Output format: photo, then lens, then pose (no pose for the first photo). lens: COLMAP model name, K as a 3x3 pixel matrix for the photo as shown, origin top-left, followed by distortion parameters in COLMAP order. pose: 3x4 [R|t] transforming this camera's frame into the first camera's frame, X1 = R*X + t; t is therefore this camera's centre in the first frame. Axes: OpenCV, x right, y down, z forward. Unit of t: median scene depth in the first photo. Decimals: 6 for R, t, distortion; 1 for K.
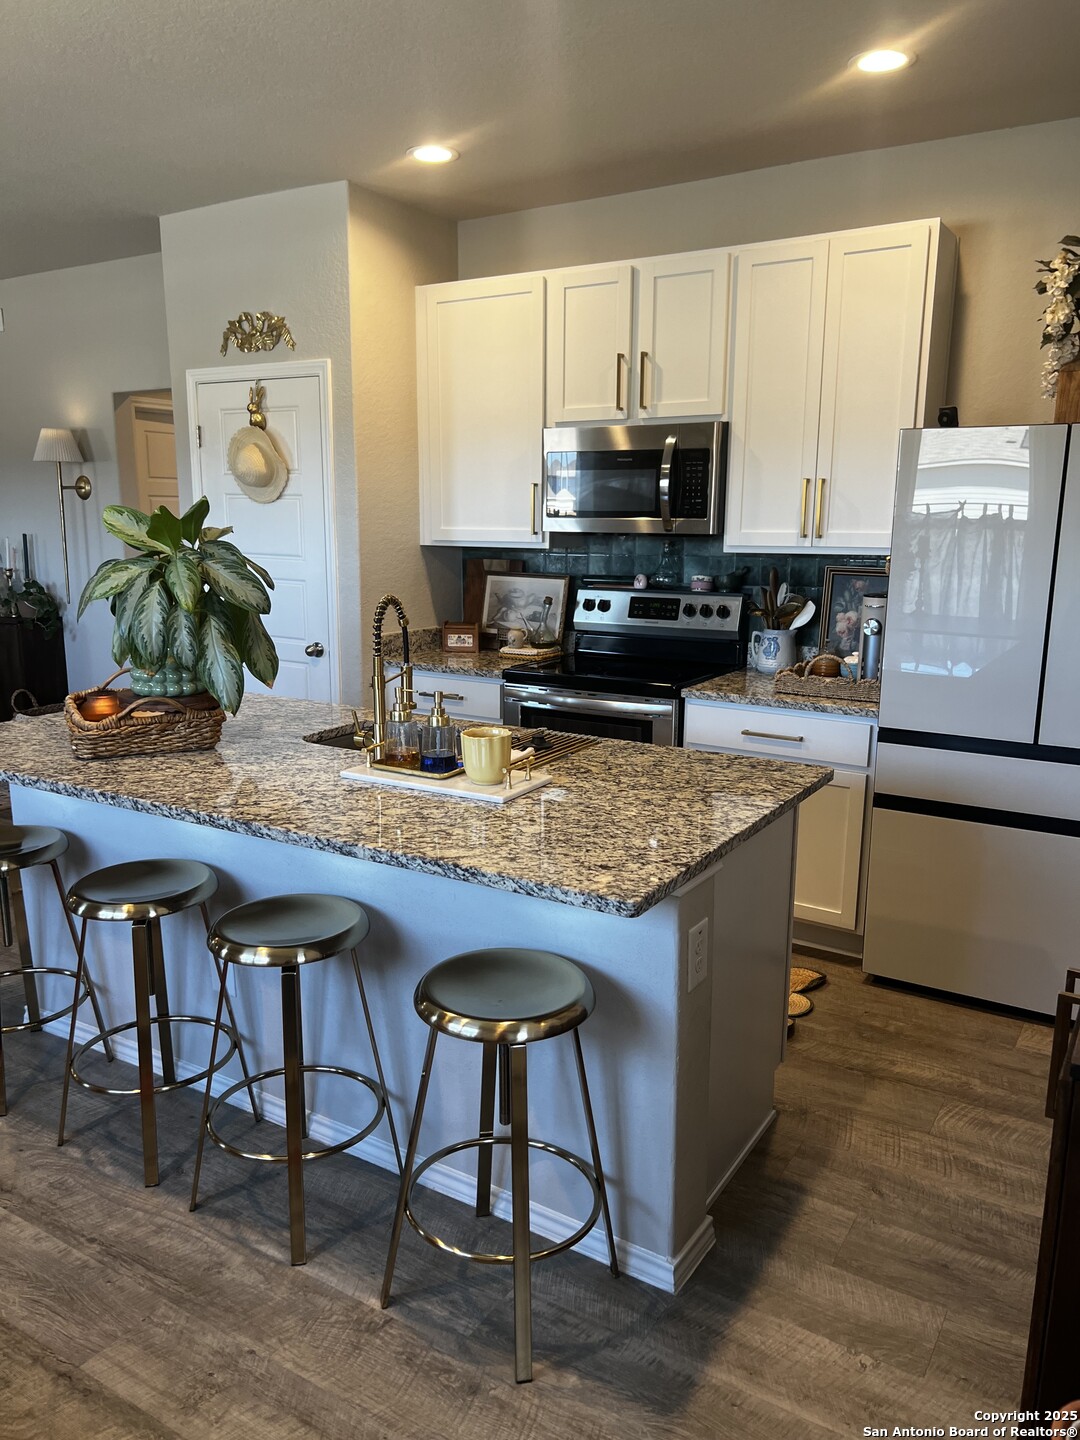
lens RADIAL K [[1074.8, 0, 534.8], [0, 1074.8, 748.4], [0, 0, 1]] dist [0.069444, -0.104445]
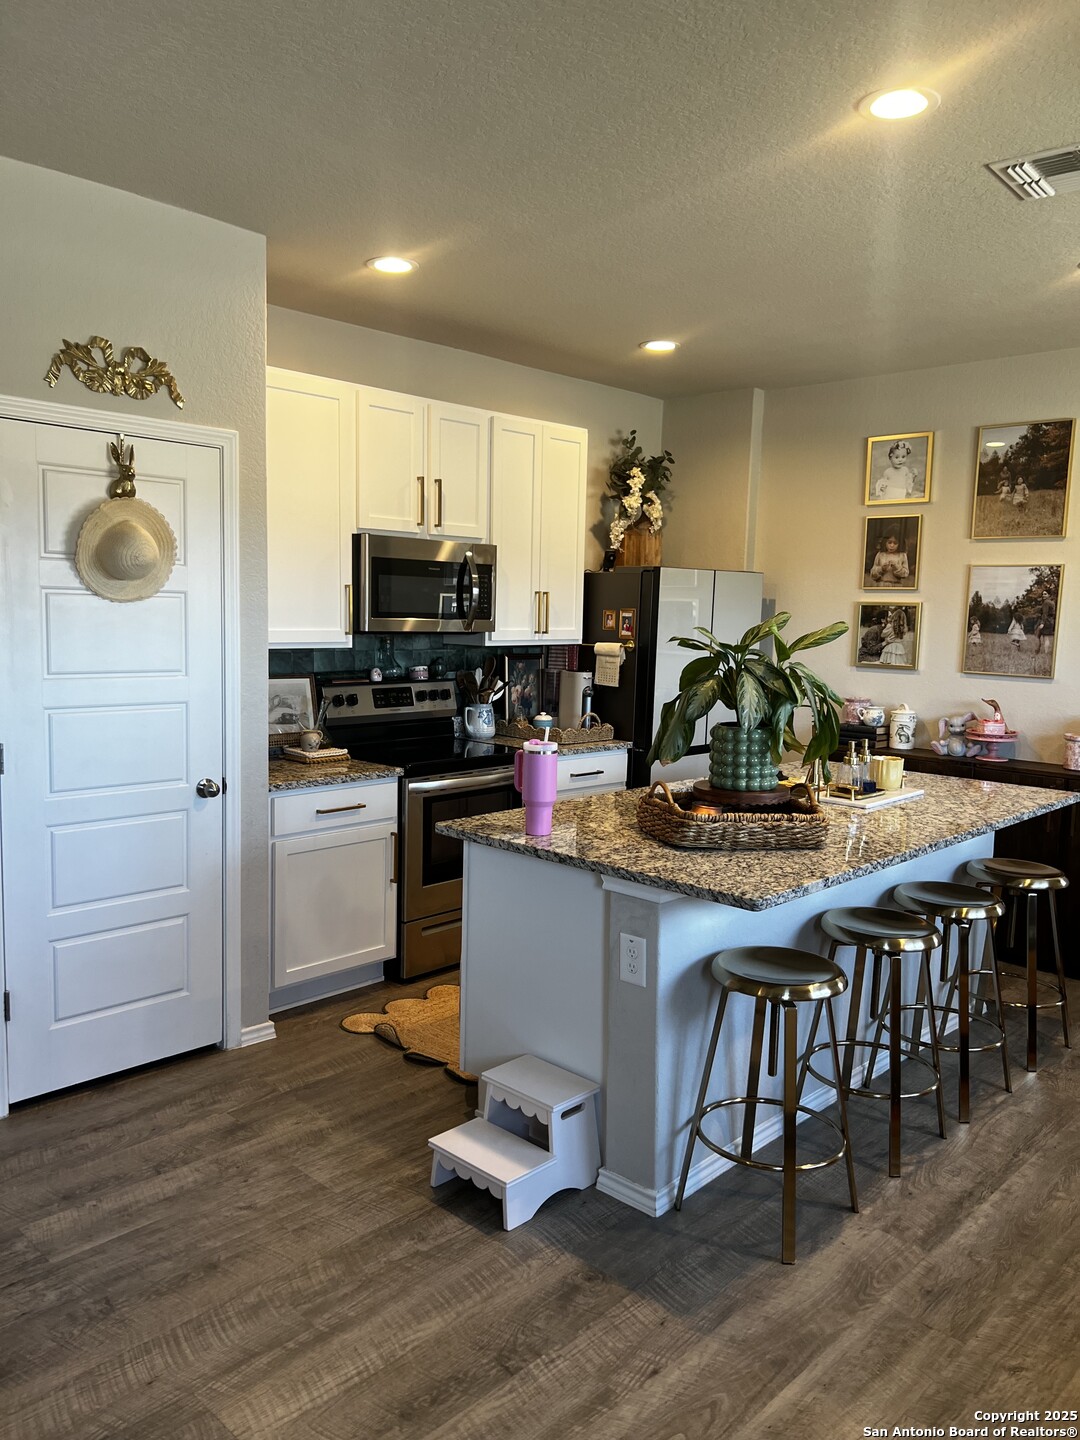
lens RADIAL K [[1074.8, 0, 534.8], [0, 1074.8, 748.4], [0, 0, 1]] dist [0.069444, -0.104445]
pose [[0.217151, -0.127802, 0.967736, -0.952453], [0.190633, 0.977855, 0.086362, -0.149778], [-0.957342, 0.165729, 0.236705, 0.619945]]
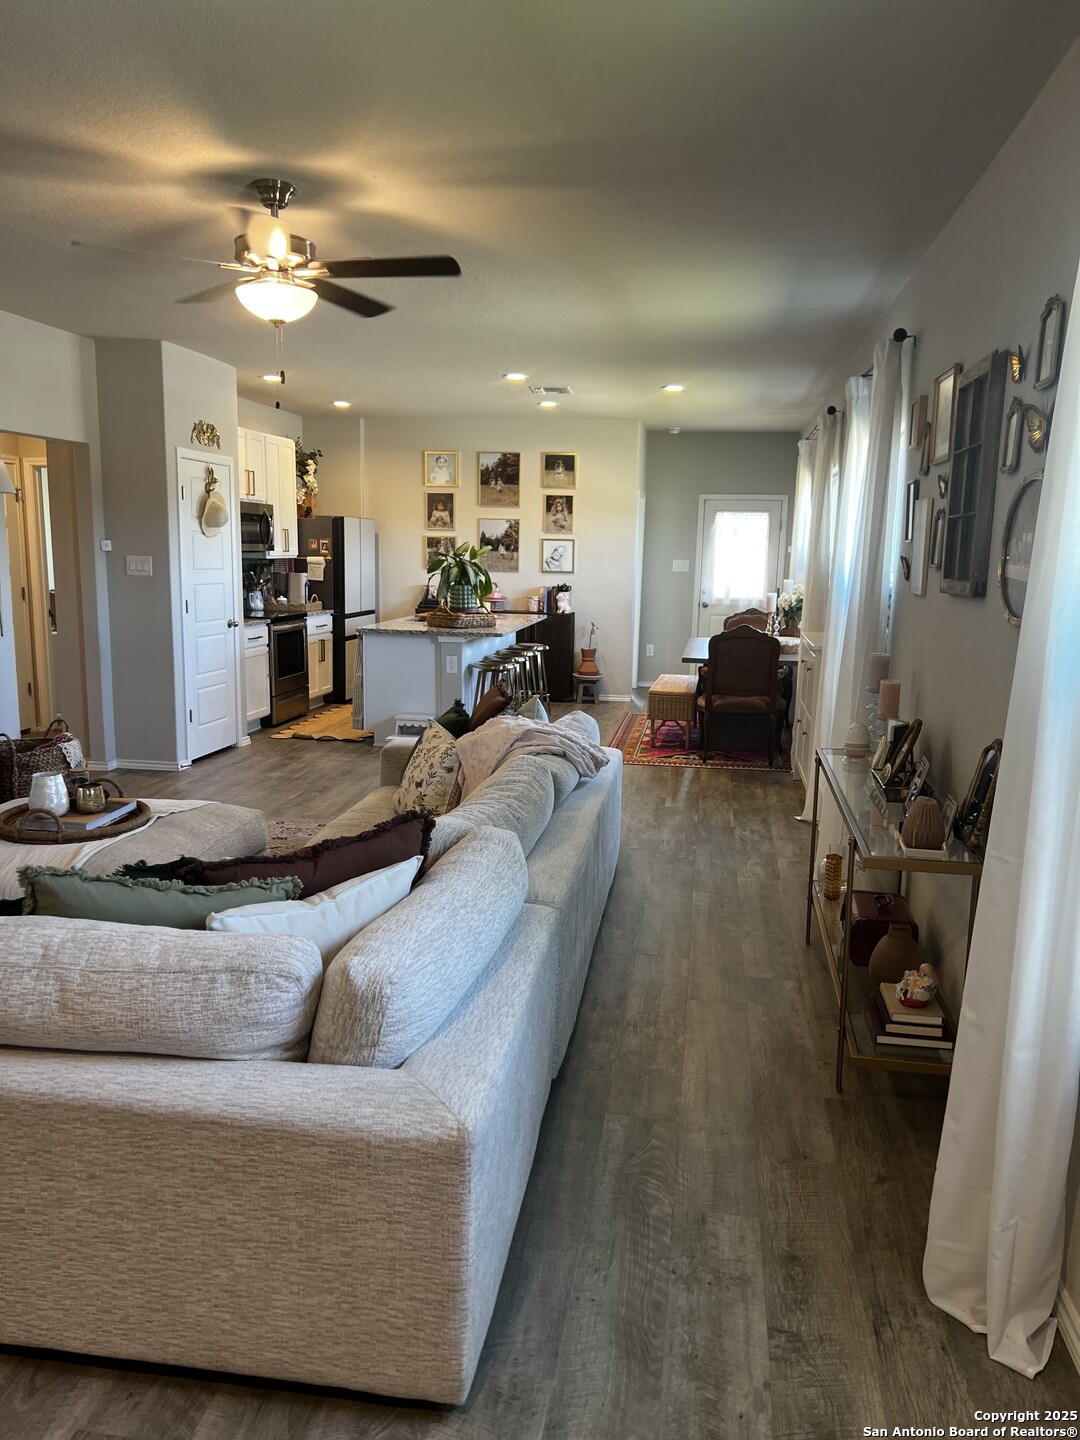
lens RADIAL K [[1074.8, 0, 534.8], [0, 1074.8, 748.4], [0, 0, 1]] dist [0.069444, -0.104445]
pose [[-0.372280, -0.185367, 0.909421, -2.075890], [0.177785, 0.947465, 0.265900, -0.287502], [-0.910933, 0.260671, -0.319767, 1.226010]]
